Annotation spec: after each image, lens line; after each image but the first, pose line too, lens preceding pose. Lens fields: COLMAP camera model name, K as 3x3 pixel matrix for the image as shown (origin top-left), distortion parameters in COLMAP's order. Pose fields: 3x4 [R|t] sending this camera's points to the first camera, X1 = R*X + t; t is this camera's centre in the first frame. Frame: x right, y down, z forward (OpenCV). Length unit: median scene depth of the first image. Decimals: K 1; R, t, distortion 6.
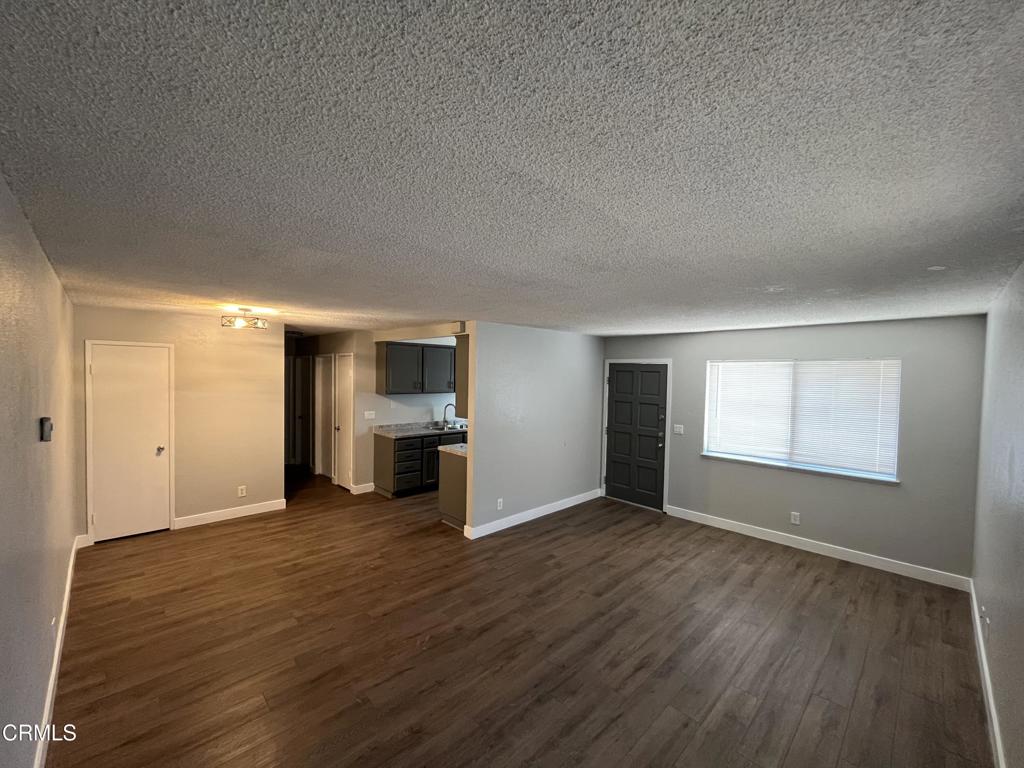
lens RADIAL K [[415.9, 0, 510.9], [0, 415.9, 385.6], [0, 0, 1]] dist [-0.003017, -0.000040]
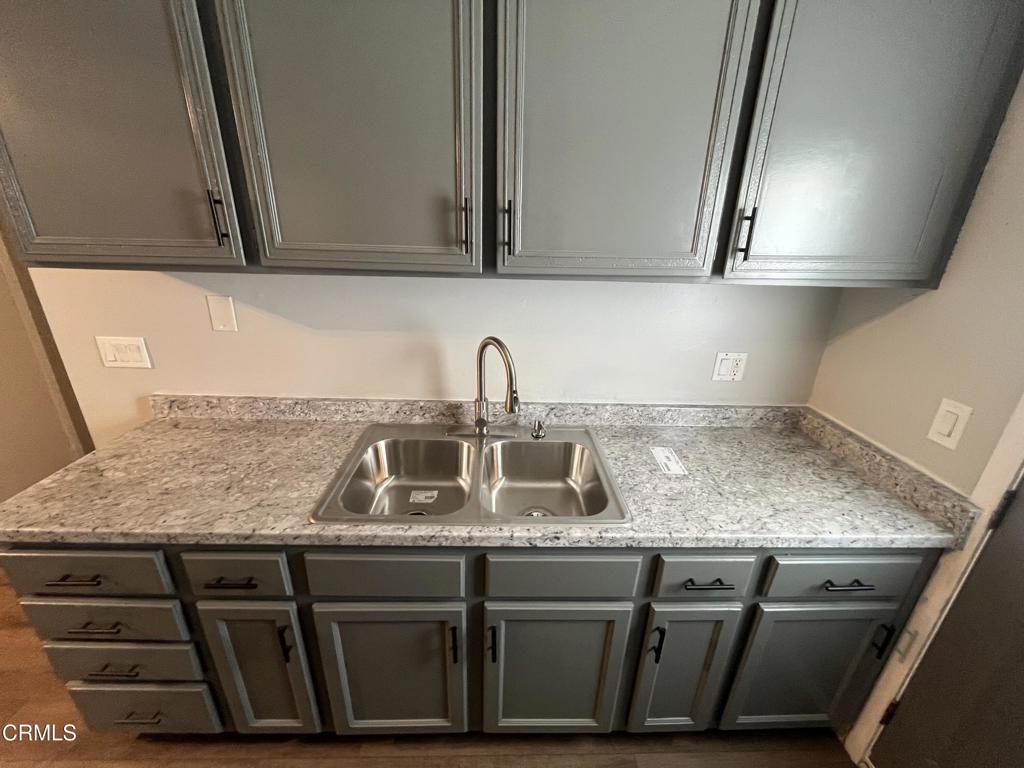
lens RADIAL K [[415.9, 0, 510.9], [0, 415.9, 385.6], [0, 0, 1]] dist [-0.003017, -0.000040]
pose [[0.730888, 0.246507, -0.636425, -0.029064], [-0.030961, 0.943510, 0.329894, 0.005453], [0.681795, -0.221411, 0.697232, 1.297554]]
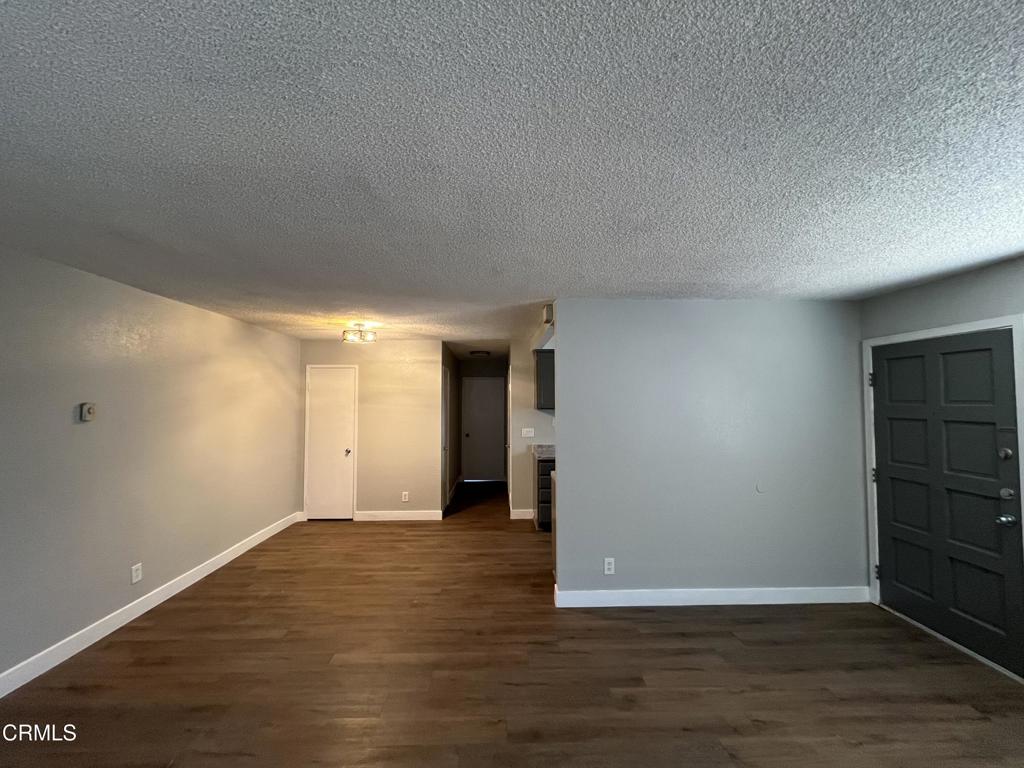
lens RADIAL K [[415.9, 0, 510.9], [0, 415.9, 385.6], [0, 0, 1]] dist [-0.003017, -0.000040]
pose [[0.738459, -0.047531, -0.672621, 0.329018], [-0.004600, 0.997134, -0.075514, 0.049191], [0.674283, 0.058859, 0.736124, 0.398801]]
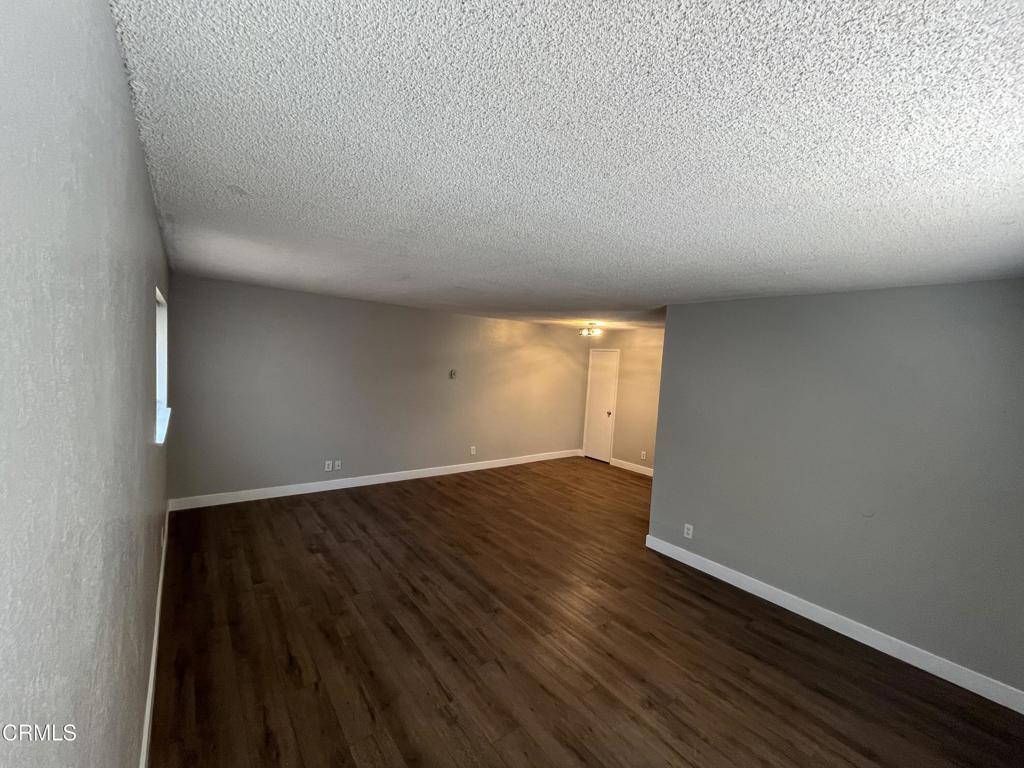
lens RADIAL K [[415.9, 0, 510.9], [0, 415.9, 385.6], [0, 0, 1]] dist [-0.003017, -0.000040]
pose [[-0.105781, 0.035187, -0.993767, 0.809342], [-0.090592, 0.994877, 0.044870, 0.005270], [0.990254, 0.094773, -0.102051, 0.744377]]
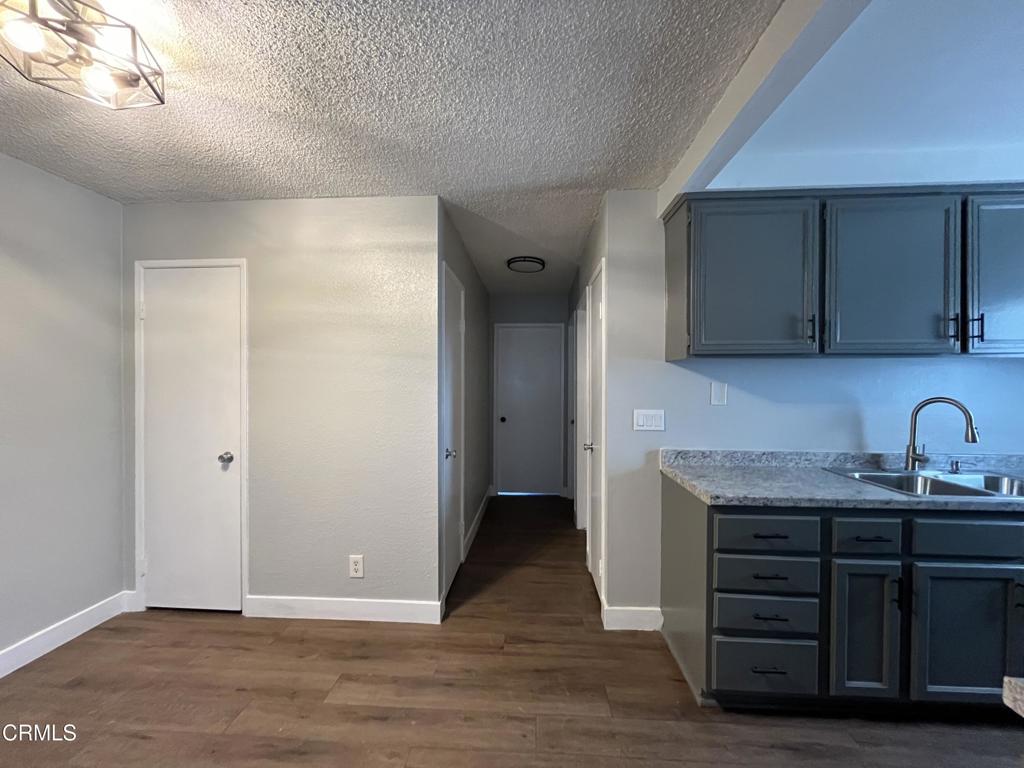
lens RADIAL K [[415.9, 0, 510.9], [0, 415.9, 385.6], [0, 0, 1]] dist [-0.003017, -0.000040]
pose [[0.674765, -0.012811, -0.737921, -0.198926], [-0.010083, 0.999596, -0.026573, 0.068431], [0.737963, 0.025371, 0.674364, 0.876986]]
